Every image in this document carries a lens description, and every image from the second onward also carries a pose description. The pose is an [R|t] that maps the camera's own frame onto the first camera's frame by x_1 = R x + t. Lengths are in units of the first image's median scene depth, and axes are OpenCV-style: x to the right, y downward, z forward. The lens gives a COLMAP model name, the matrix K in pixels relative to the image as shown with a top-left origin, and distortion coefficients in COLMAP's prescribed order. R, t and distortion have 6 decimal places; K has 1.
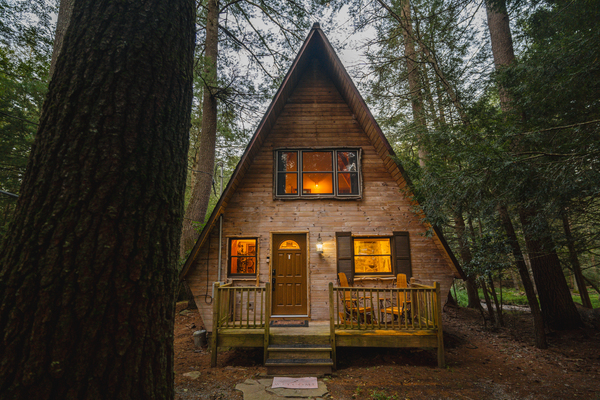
lens RADIAL K [[288.1, 0, 299.5], [0, 288.1, 201.5], [0, 0, 1]] dist [-0.001160, 0.000638]
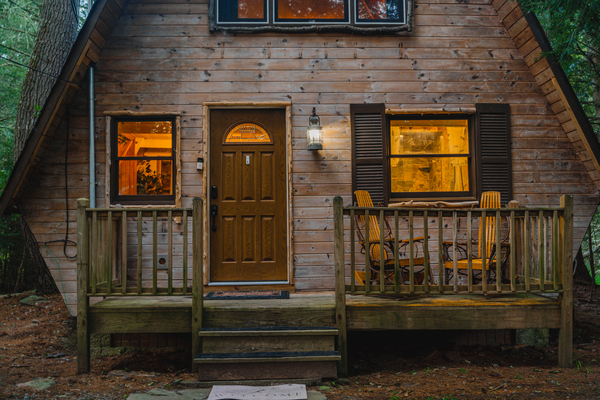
lens RADIAL K [[596.5, 0, 301.0], [0, 596.5, 199.4], [0, 0, 1]] dist [-0.038995, 0.000000]
pose [[0.999215, -0.003868, 0.039415, 0.011779], [-0.001642, 0.990316, 0.138821, 0.129793], [-0.039571, -0.138777, 0.989533, 0.065657]]
